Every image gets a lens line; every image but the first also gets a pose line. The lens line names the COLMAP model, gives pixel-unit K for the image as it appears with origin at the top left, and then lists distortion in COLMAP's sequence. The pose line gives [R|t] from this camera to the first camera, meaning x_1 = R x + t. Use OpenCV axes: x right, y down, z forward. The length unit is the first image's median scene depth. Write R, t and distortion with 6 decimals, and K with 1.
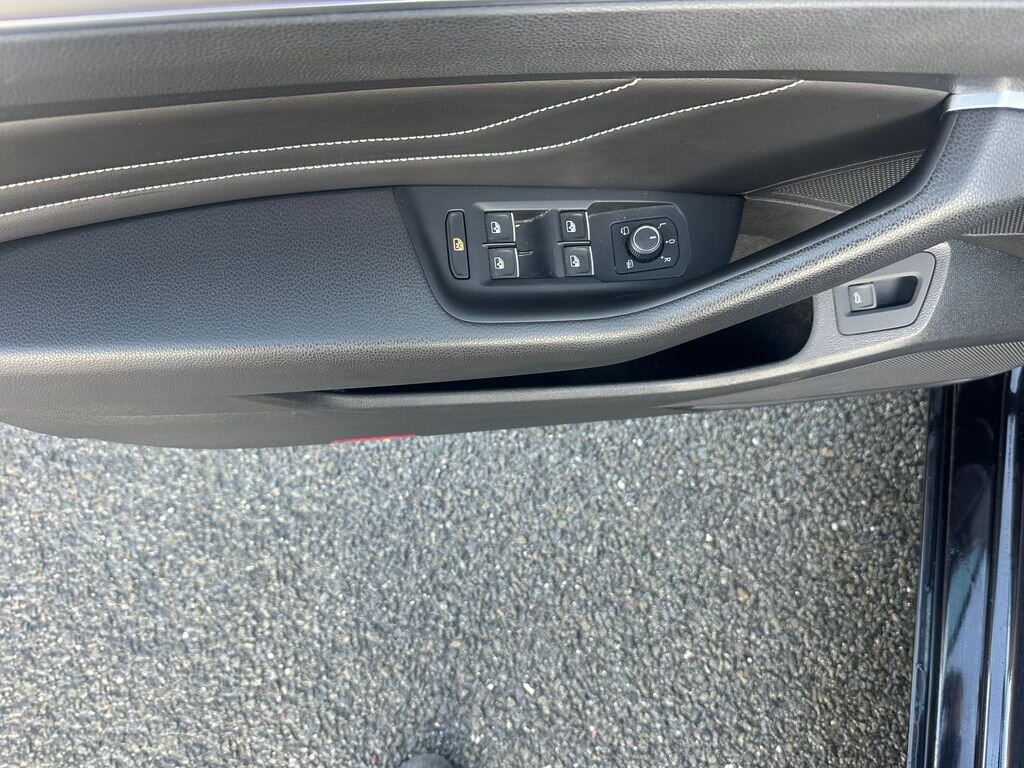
lens RADIAL K [[717.3, 0, 504.5], [0, 717.3, 383.6], [0, 0, 1]] dist [0.070871, -0.119854]
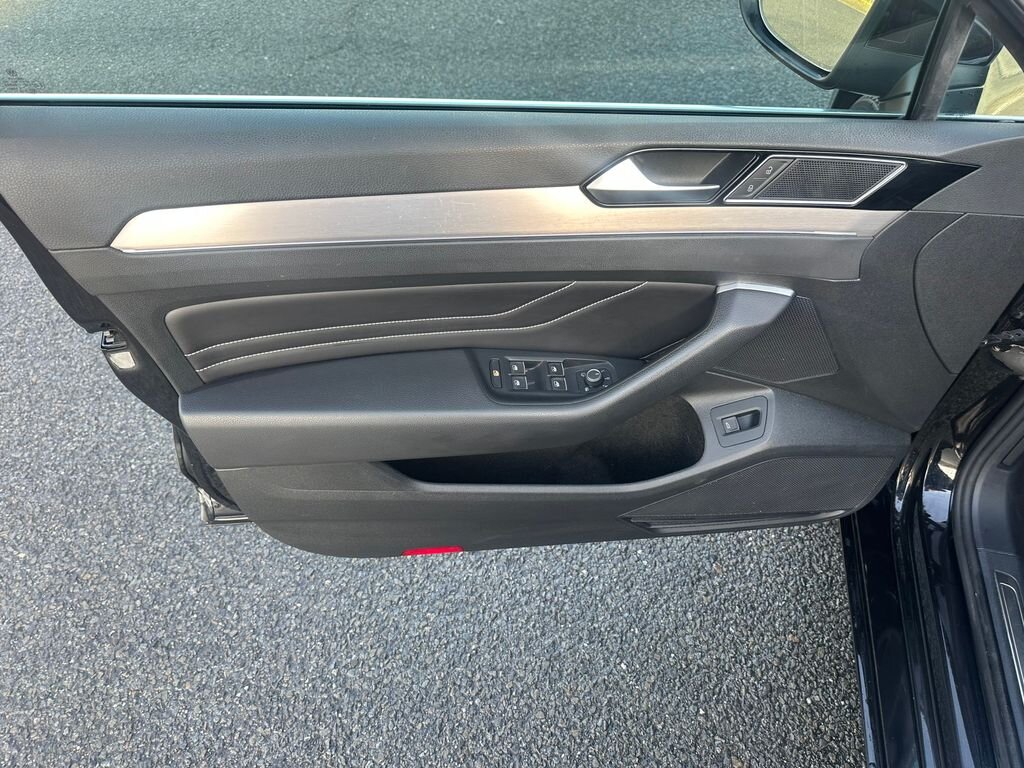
lens RADIAL K [[717.3, 0, 504.5], [0, 717.3, 383.6], [0, 0, 1]] dist [0.070871, -0.119854]
pose [[0.999684, -0.014741, -0.020352, -0.002027], [0.003708, 0.887547, -0.460701, 0.279998], [0.024855, 0.460480, 0.887322, -0.280689]]
